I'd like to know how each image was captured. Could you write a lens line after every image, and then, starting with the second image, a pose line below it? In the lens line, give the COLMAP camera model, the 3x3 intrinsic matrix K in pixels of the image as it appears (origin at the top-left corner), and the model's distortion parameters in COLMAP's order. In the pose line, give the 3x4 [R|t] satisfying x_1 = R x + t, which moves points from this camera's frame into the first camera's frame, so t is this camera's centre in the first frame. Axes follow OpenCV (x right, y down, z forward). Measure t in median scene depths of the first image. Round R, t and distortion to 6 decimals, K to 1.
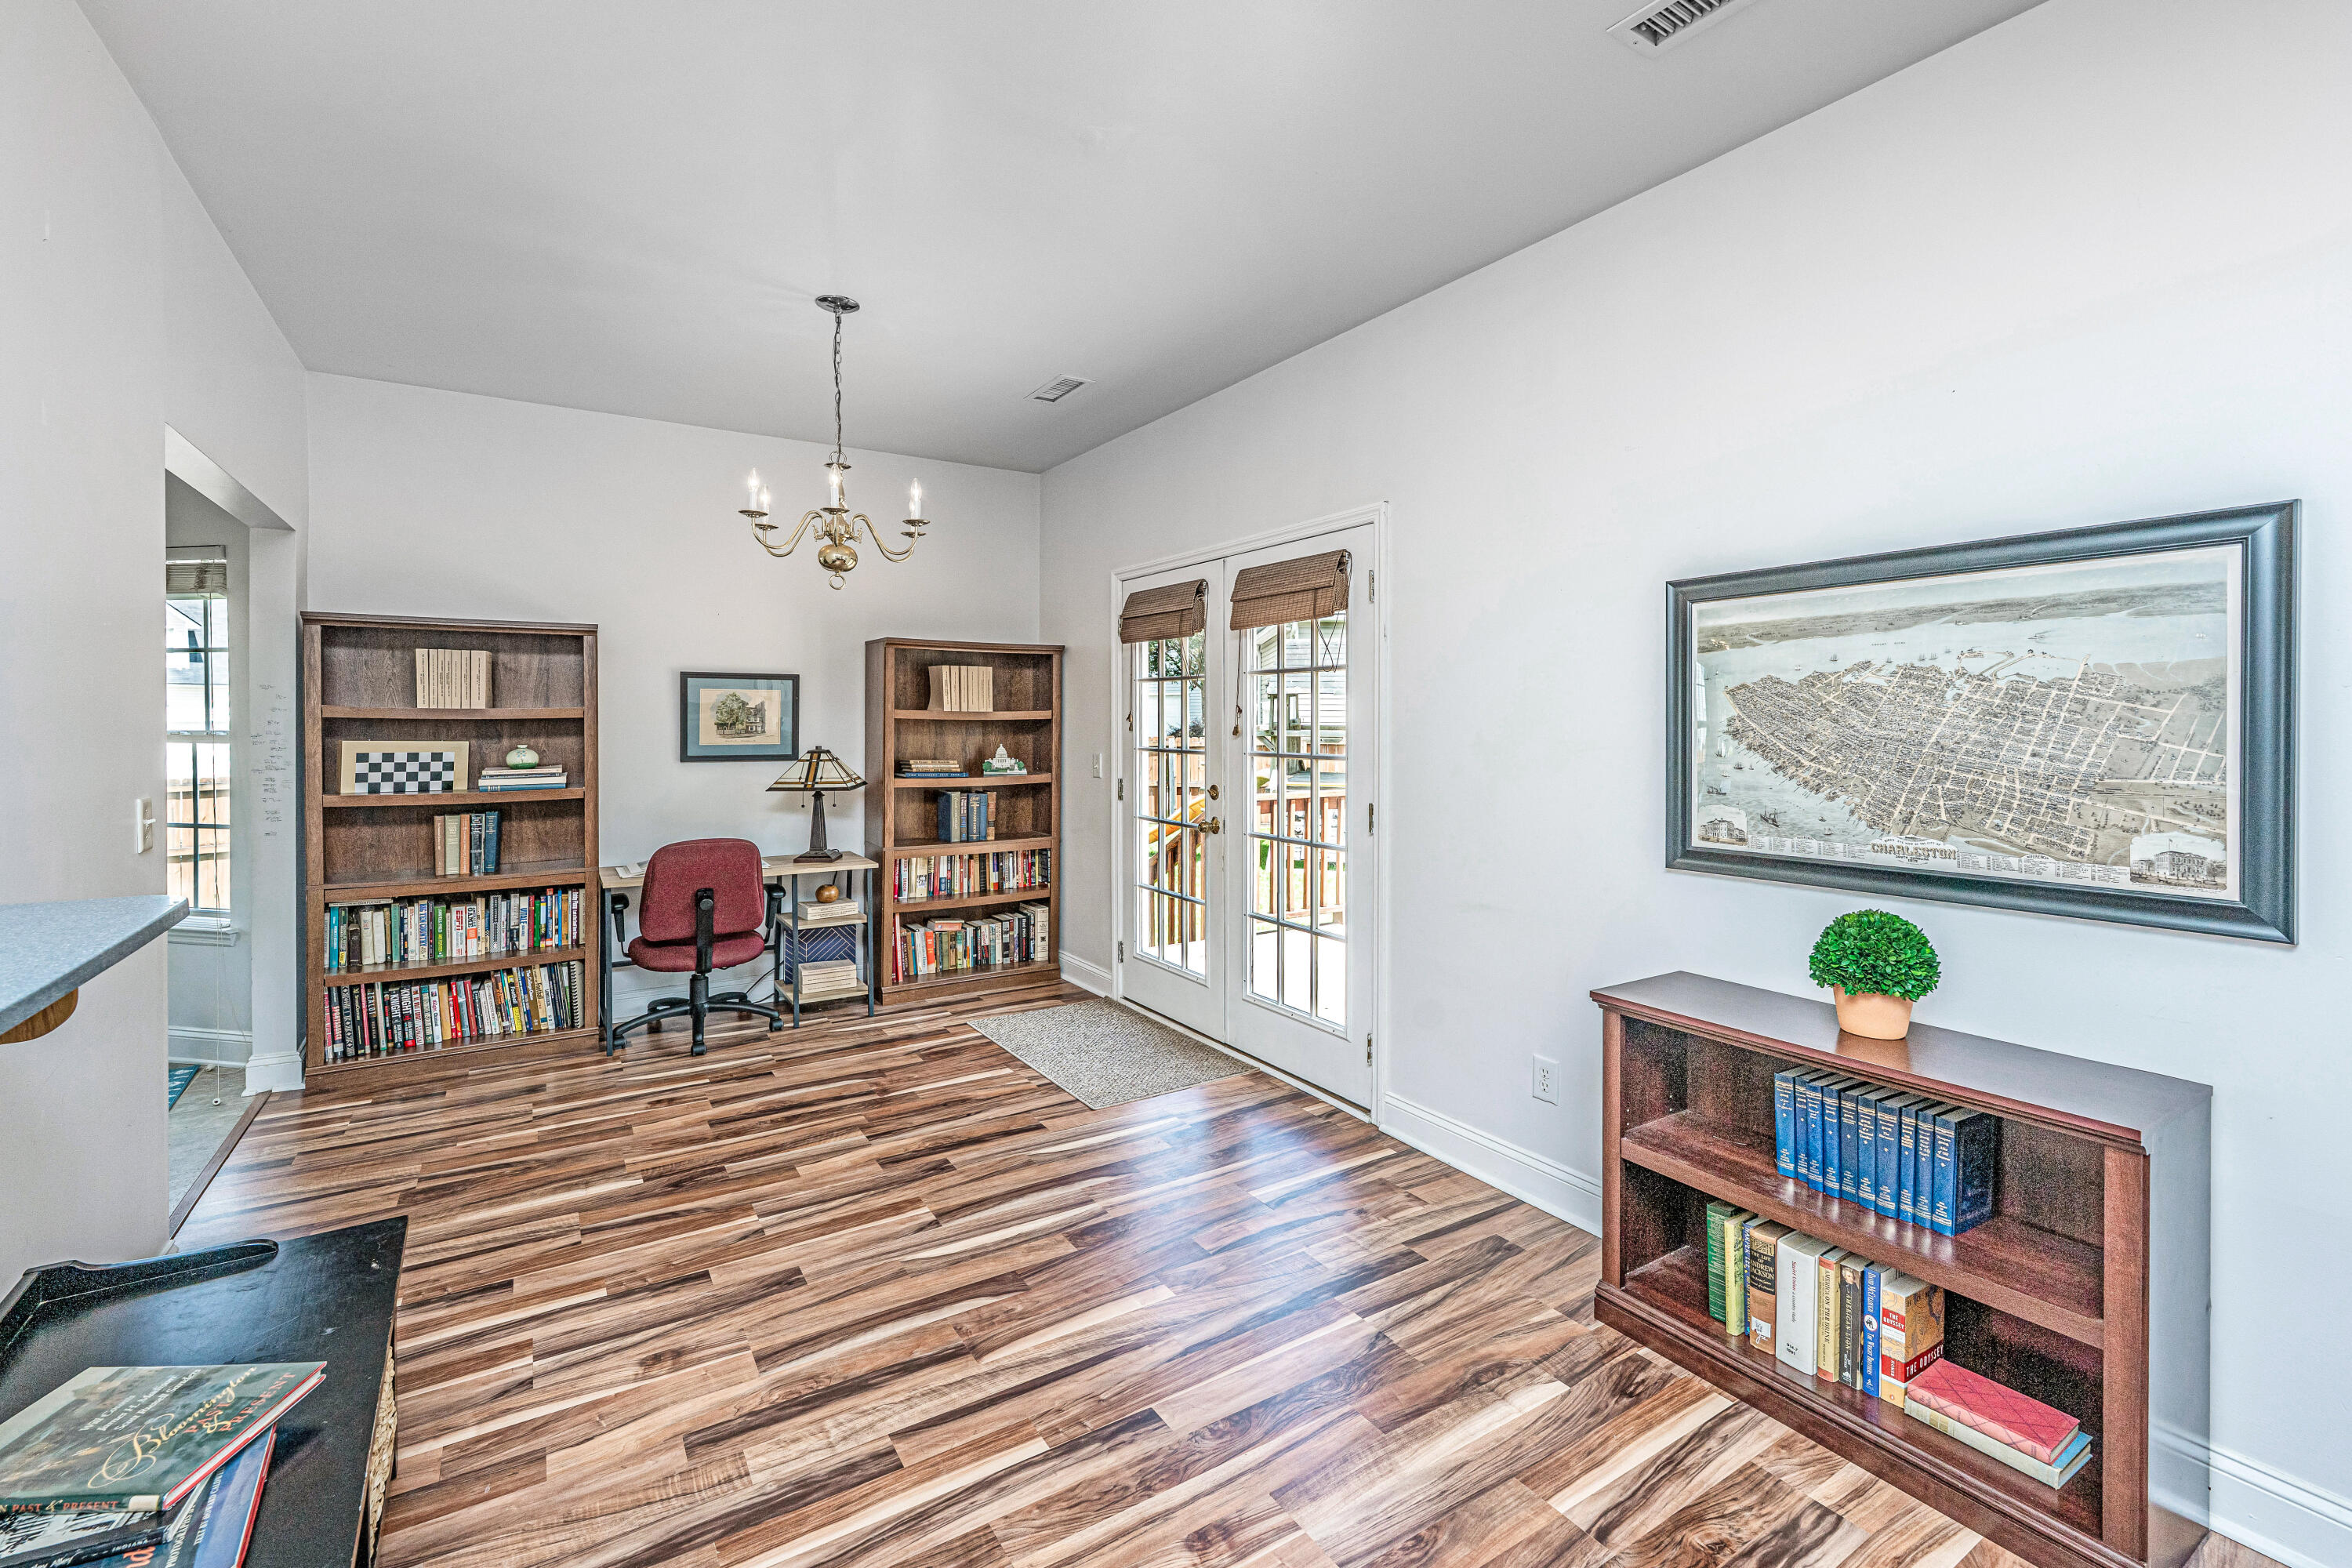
lens RADIAL K [[952.4, 0, 1218.9], [0, 952.4, 723.8], [0, 0, 1]] dist [0.000433, 0.000097]
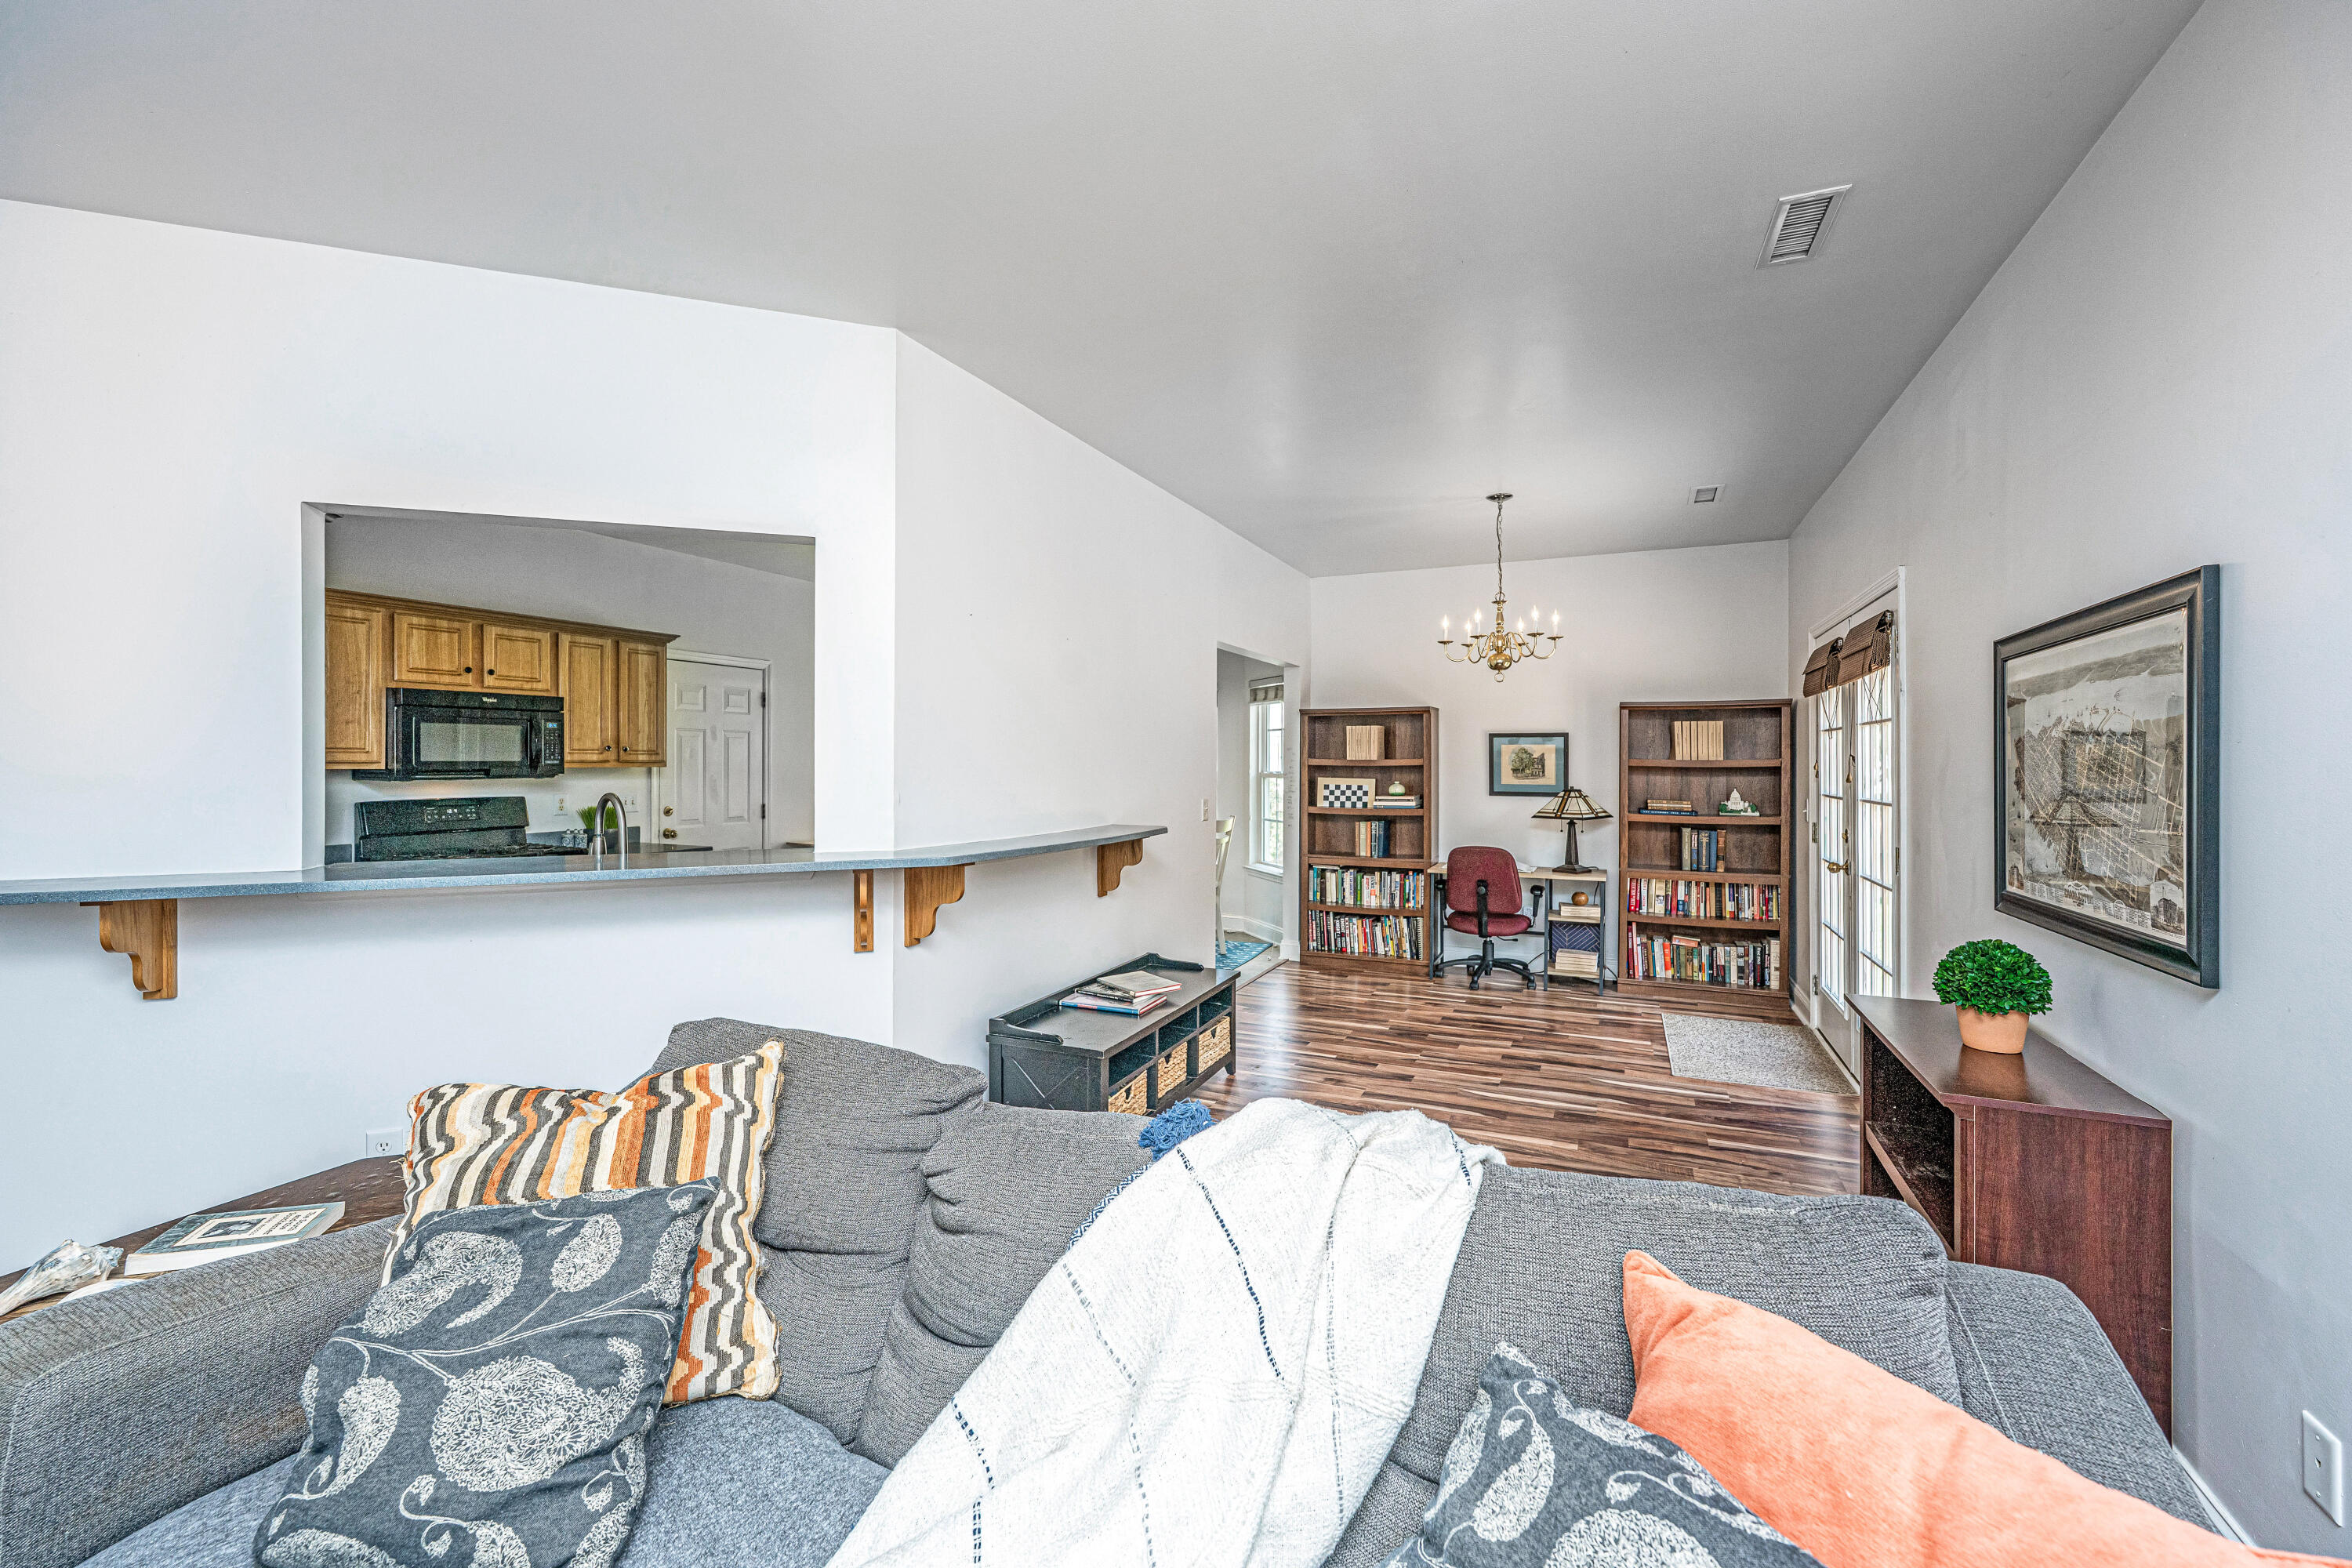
lens RADIAL K [[1011.8, 0, 1160.0], [0, 1011.8, 763.5], [0, 0, 1]] dist [0.001382, -0.000077]
pose [[0.507317, -0.001096, -0.861759, 0.639111], [-0.004965, 0.999979, -0.004194, 0.000392], [0.861745, 0.006406, 0.507301, -0.269561]]
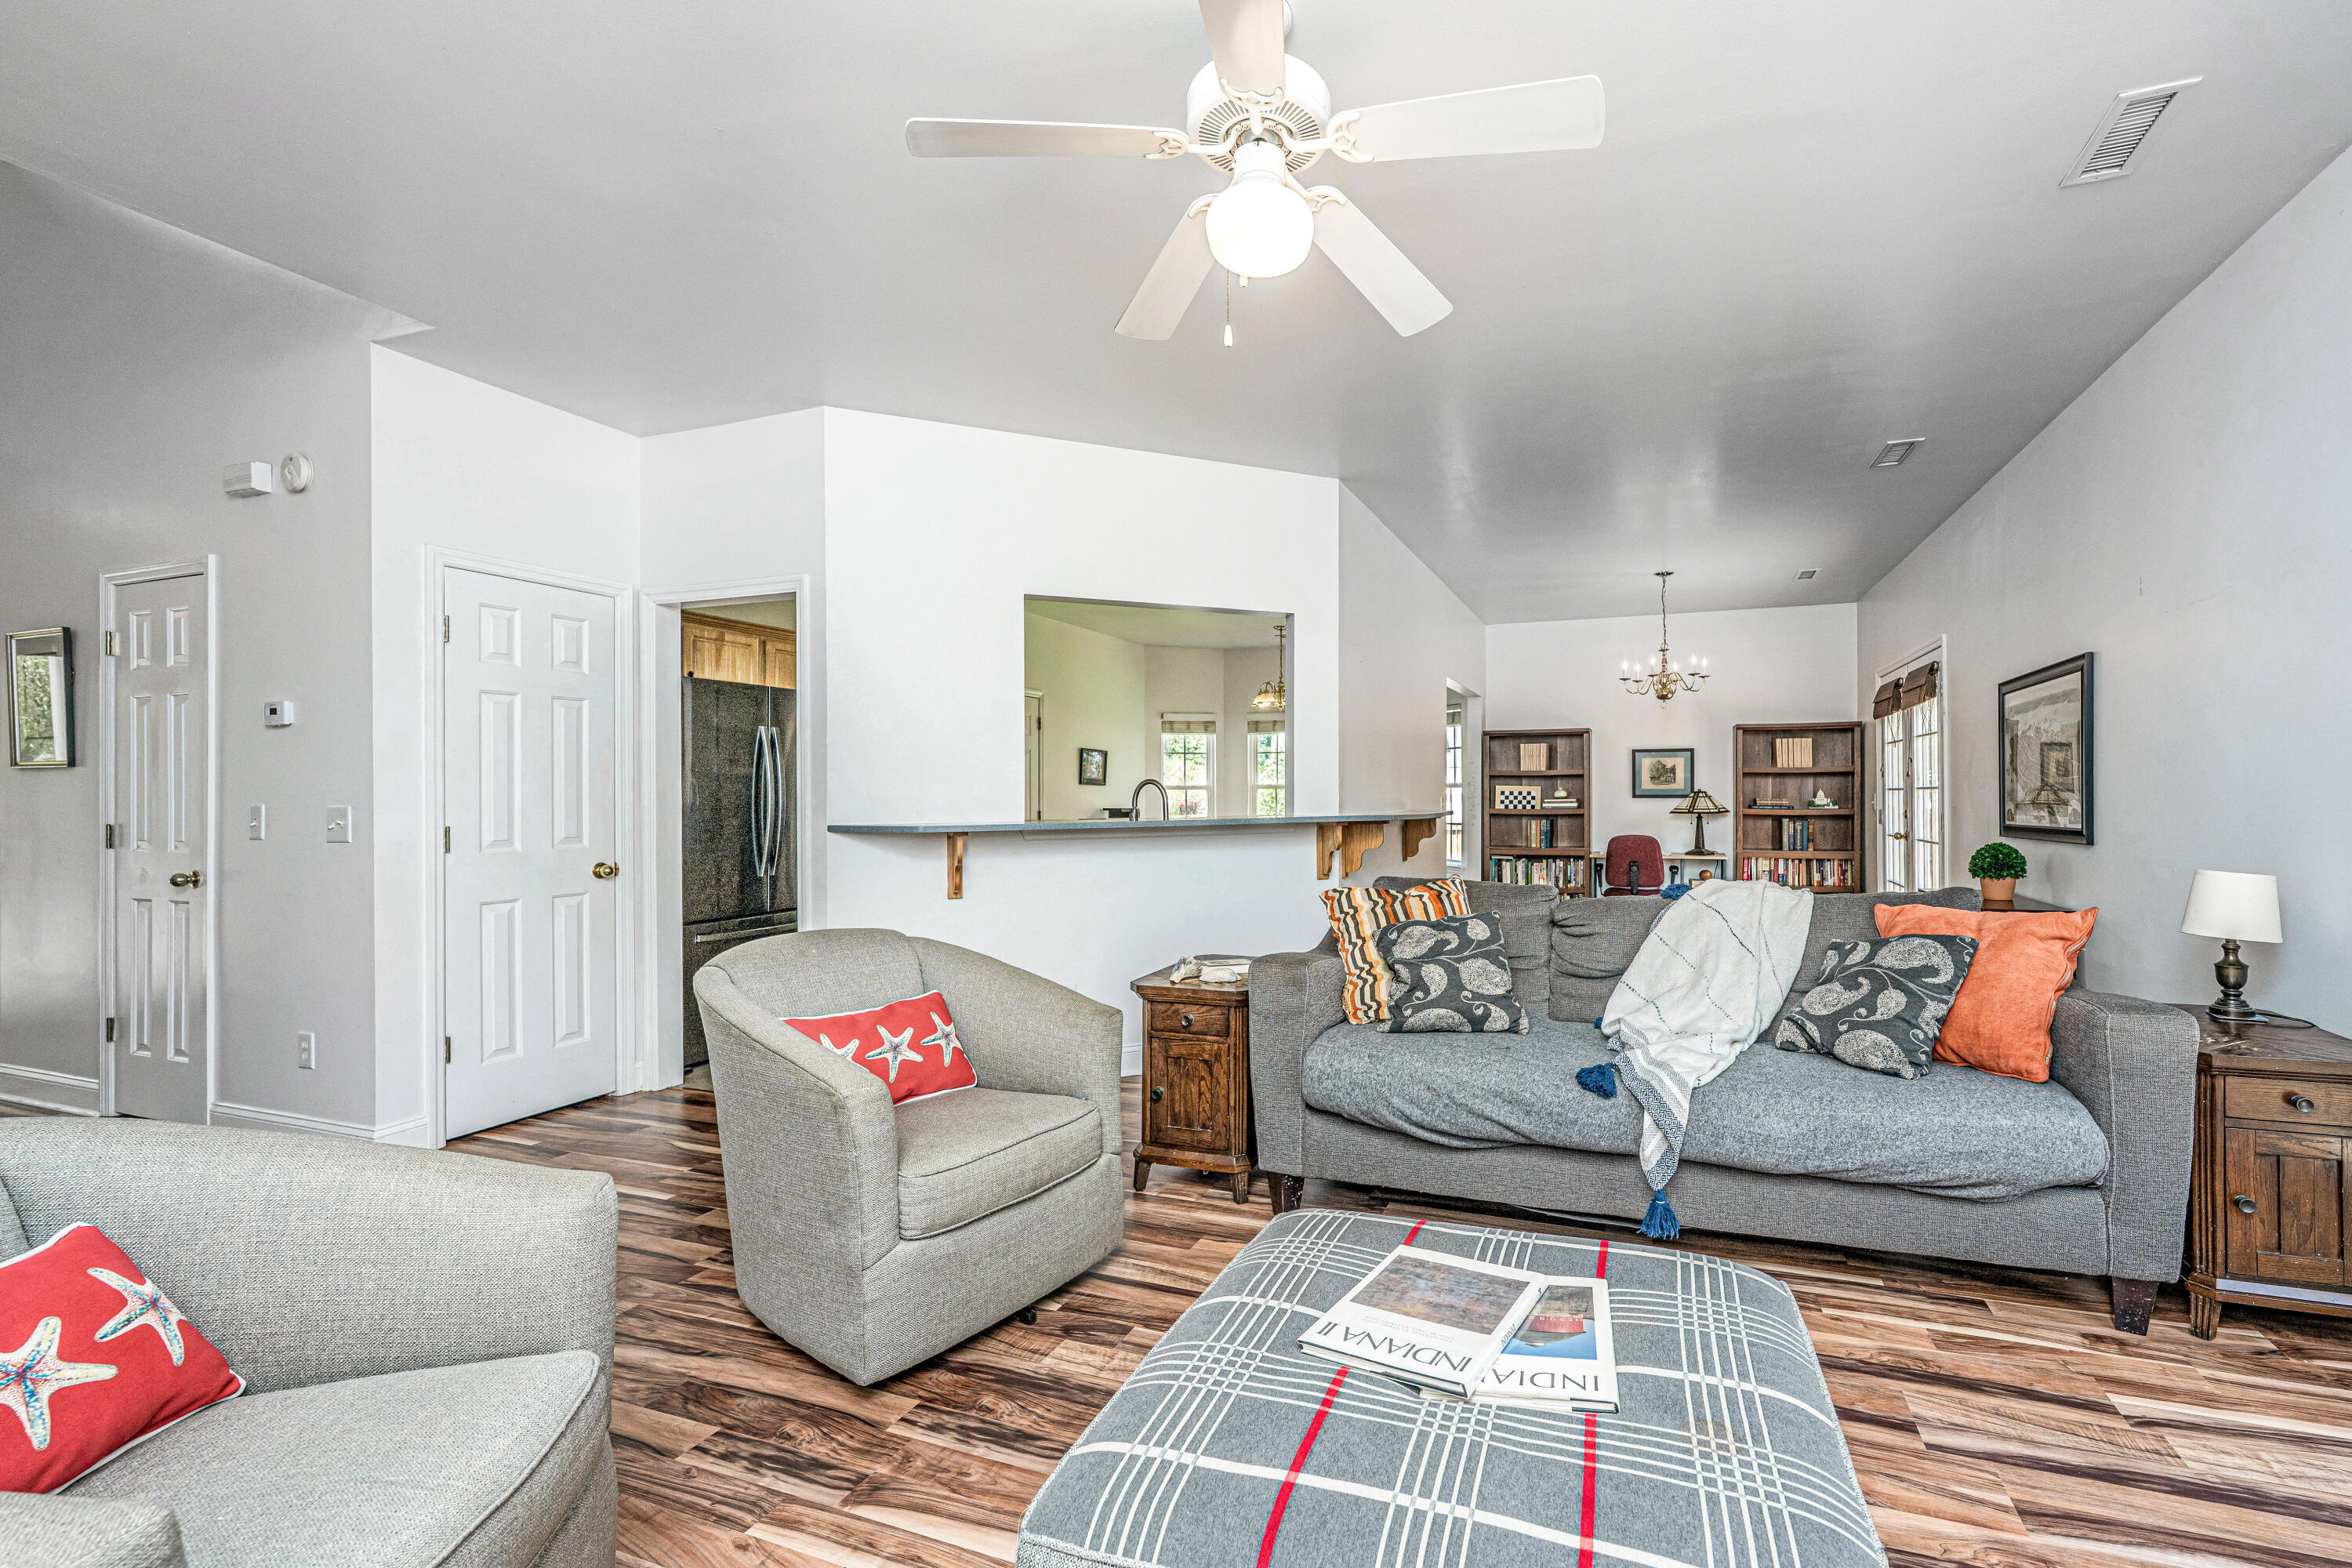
lens RADIAL K [[1011.3, 0, 1304.0], [0, 1011.3, 796.6], [0, 0, 1]] dist [-0.007669, 0.000244]
pose [[0.576601, -0.001320, -0.817025, 0.845397], [0.001780, 0.999998, -0.000359, 0.046994], [0.817024, -0.001247, 0.576602, -0.823832]]
